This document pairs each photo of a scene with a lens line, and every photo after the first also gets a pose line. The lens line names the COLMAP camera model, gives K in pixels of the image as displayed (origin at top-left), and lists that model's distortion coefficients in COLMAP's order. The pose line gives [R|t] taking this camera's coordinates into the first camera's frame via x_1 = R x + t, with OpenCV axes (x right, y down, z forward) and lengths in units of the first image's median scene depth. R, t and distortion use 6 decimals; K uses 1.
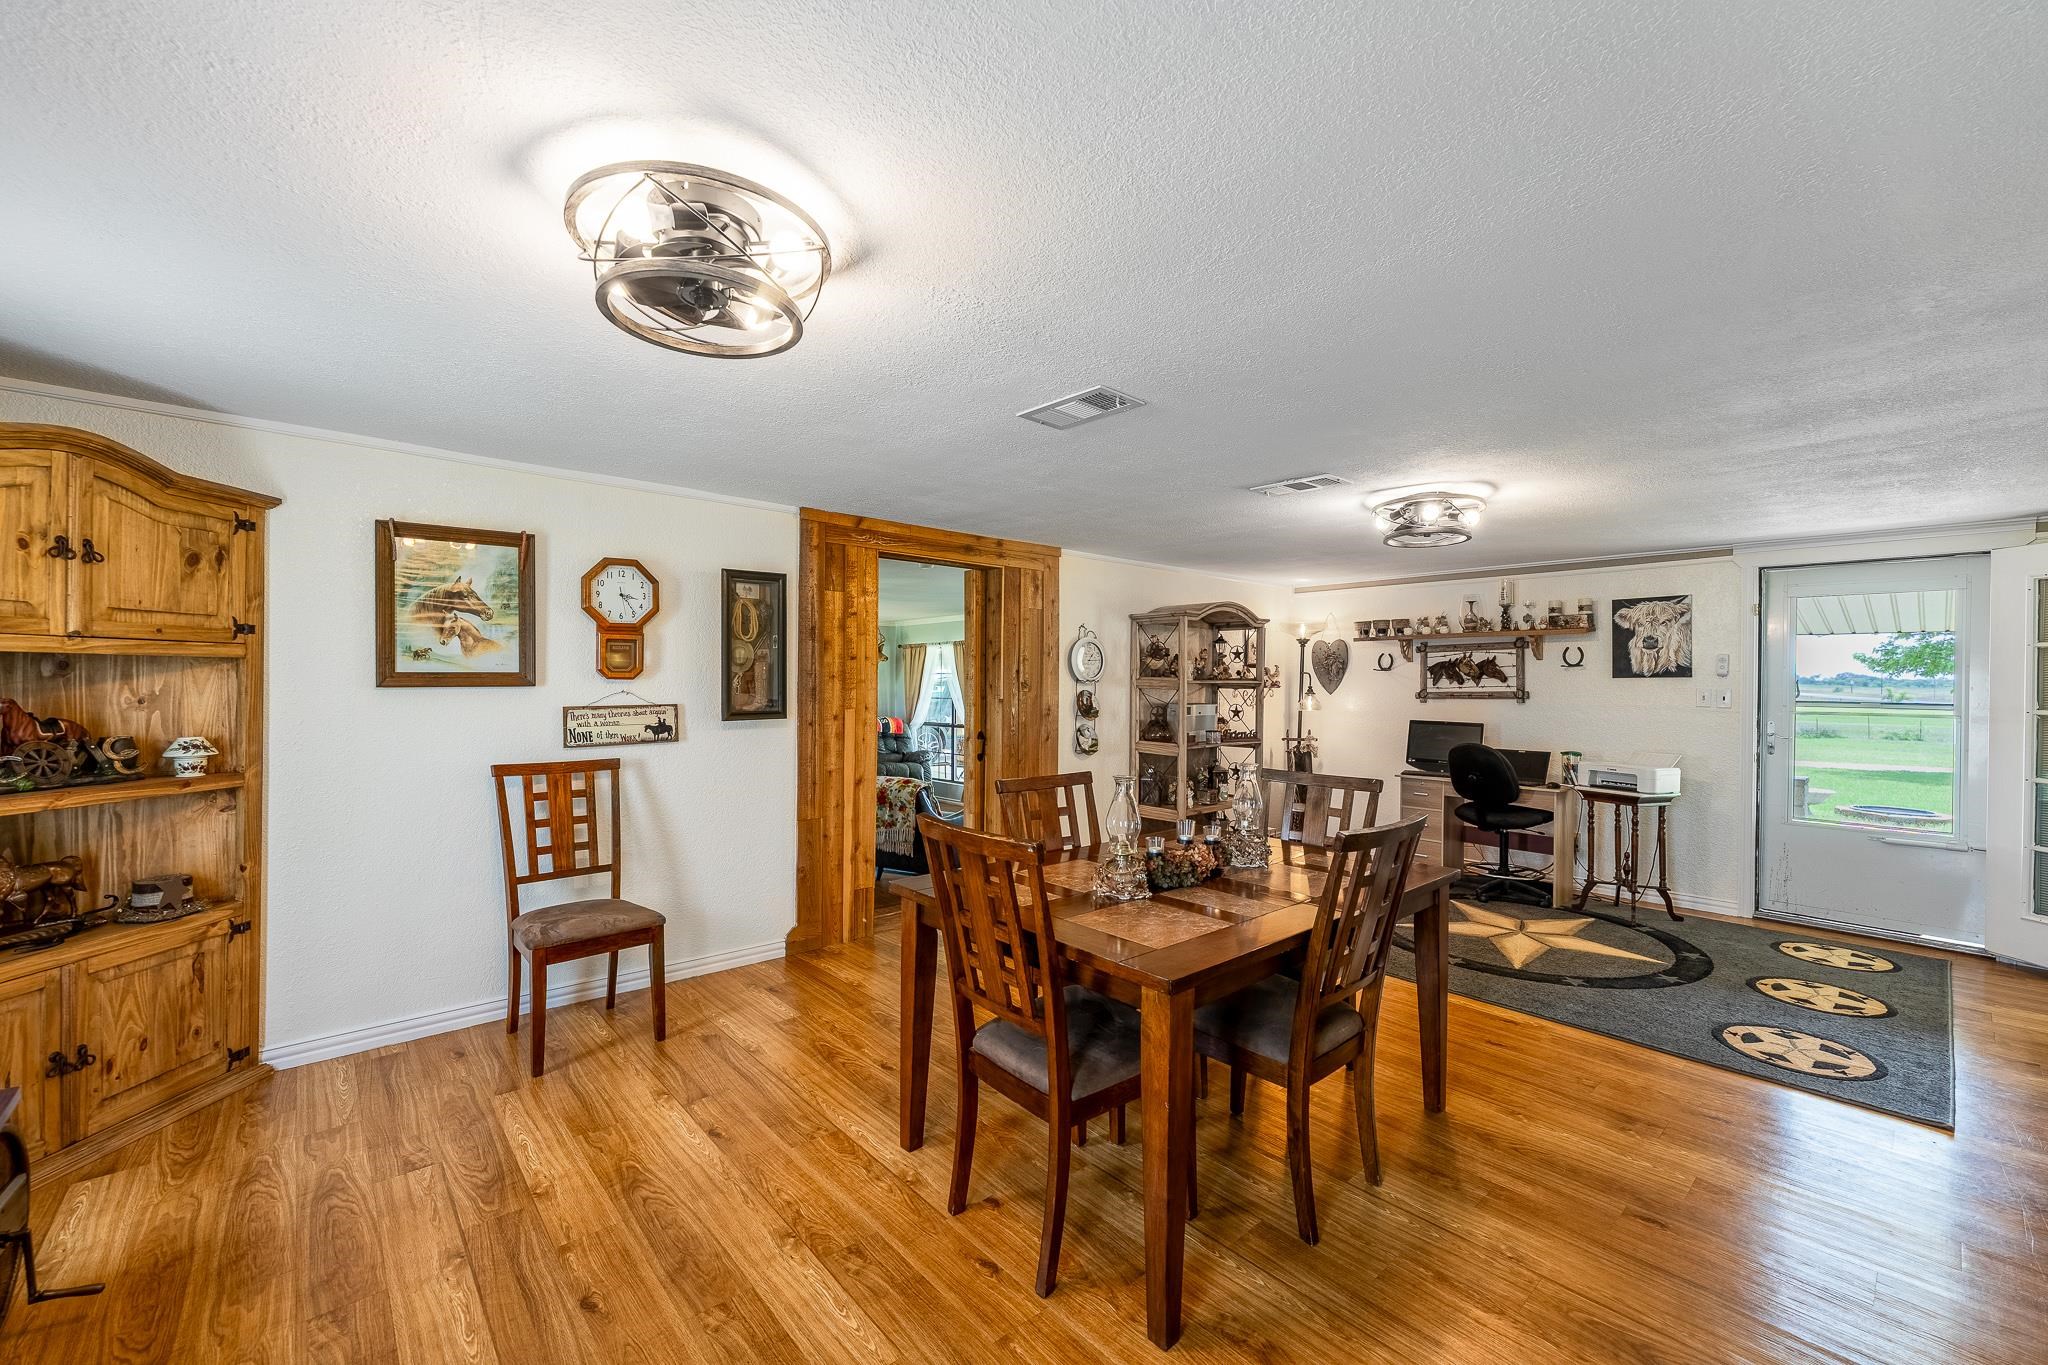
lens RADIAL K [[831.3, 0, 1025.3], [0, 831.3, 691.6], [0, 0, 1]] dist [0.004138, 0.000213]
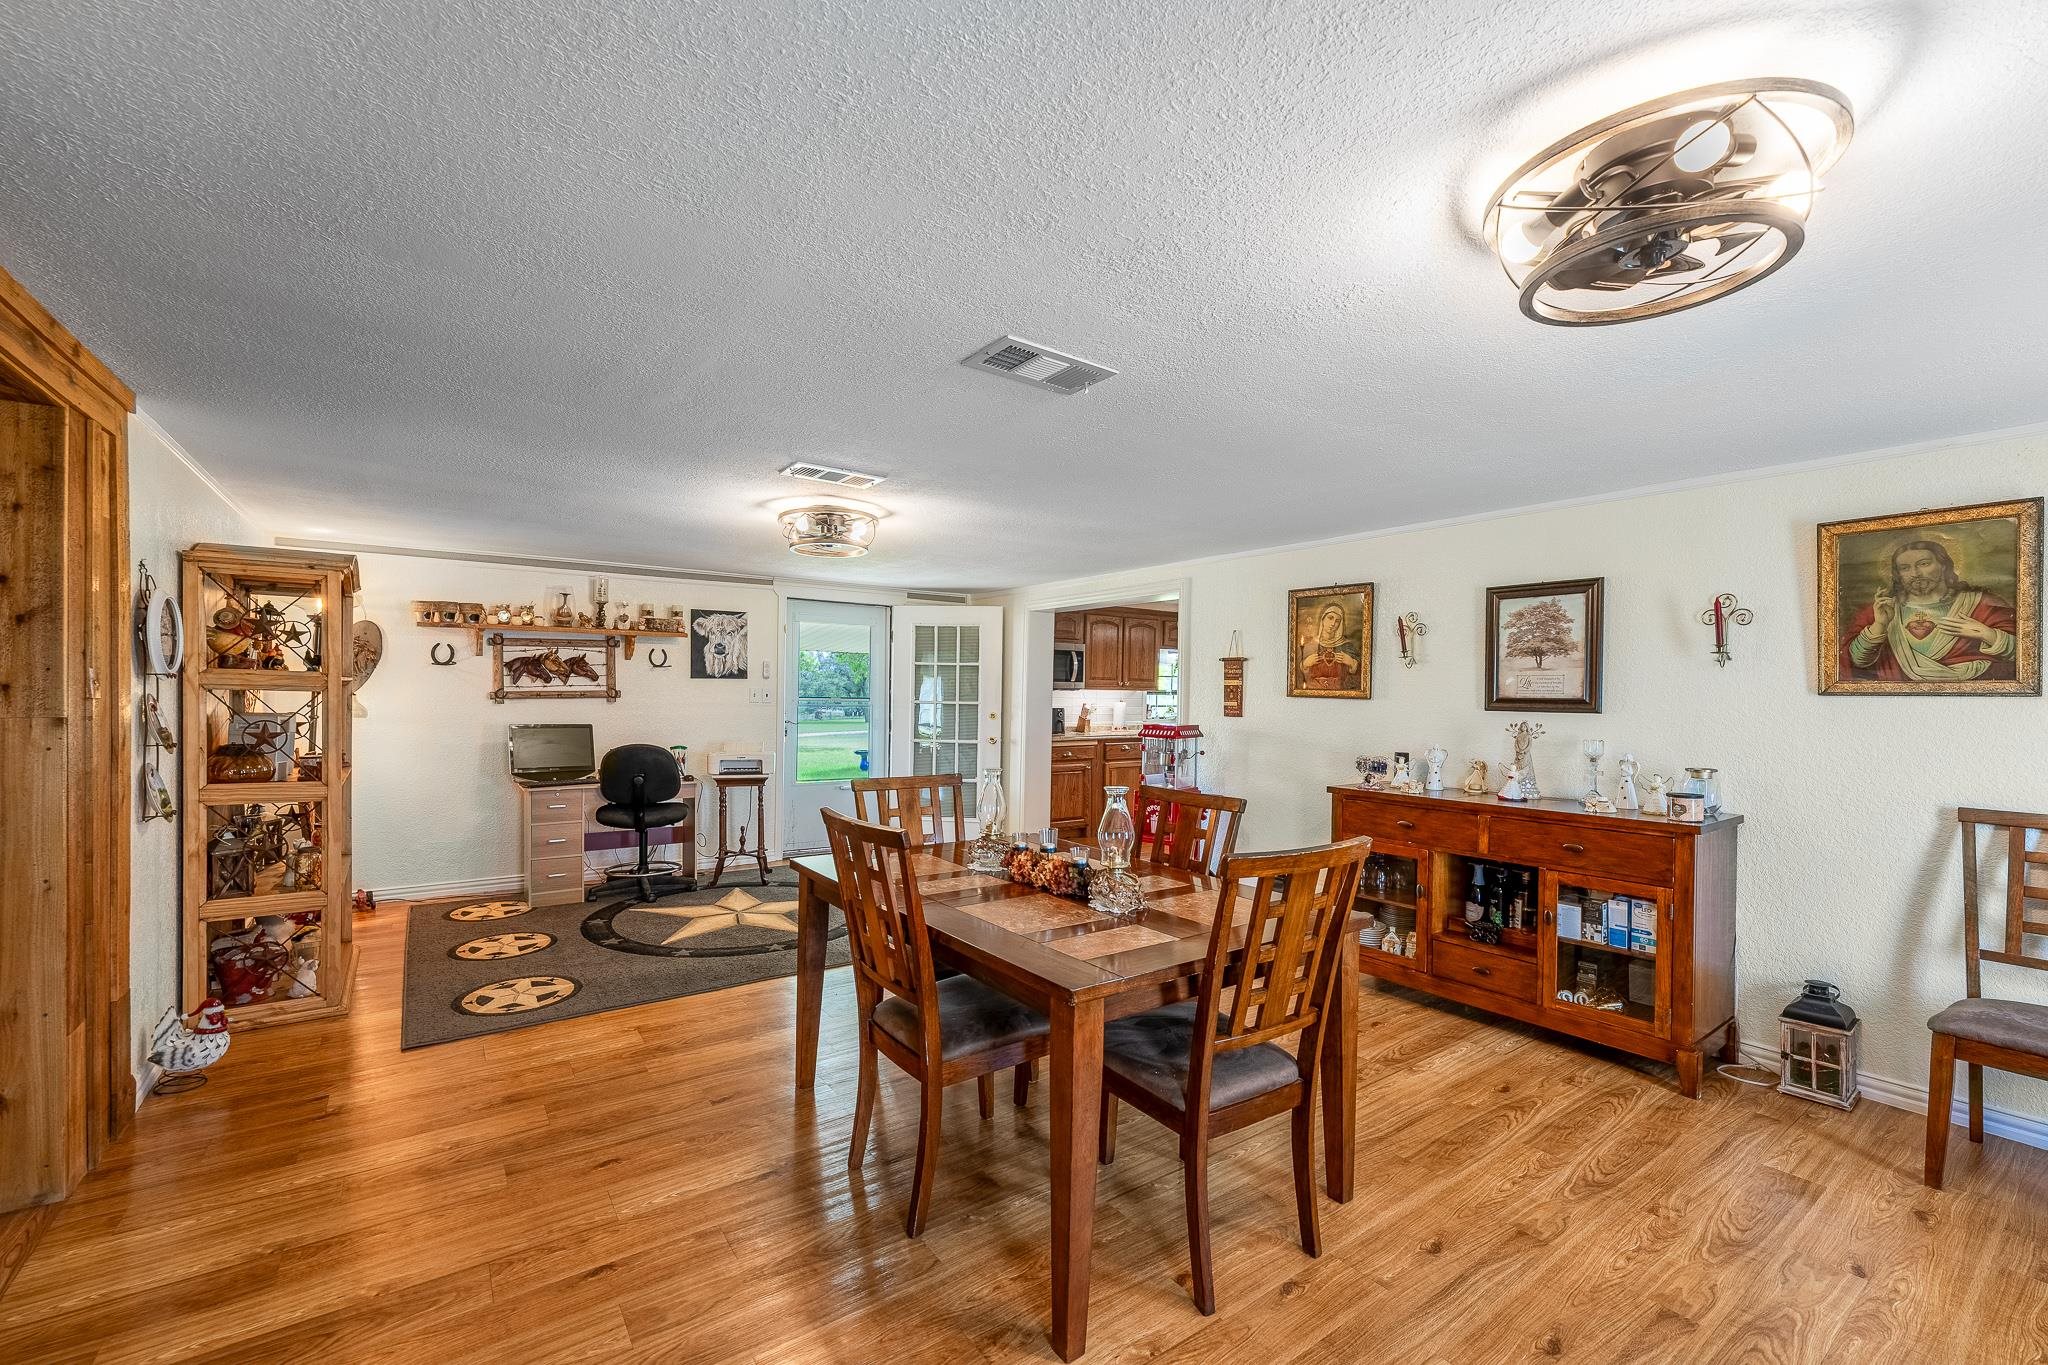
lens RADIAL K [[831.3, 0, 1016.3], [0, 831.3, 694.5], [0, 0, 1]] dist [0.004138, 0.000213]
pose [[0.110497, -0.011389, 0.993811, -0.337533], [0.000136, 0.999935, 0.011444, -0.006371], [-0.993876, -0.001130, 0.110491, 0.397353]]
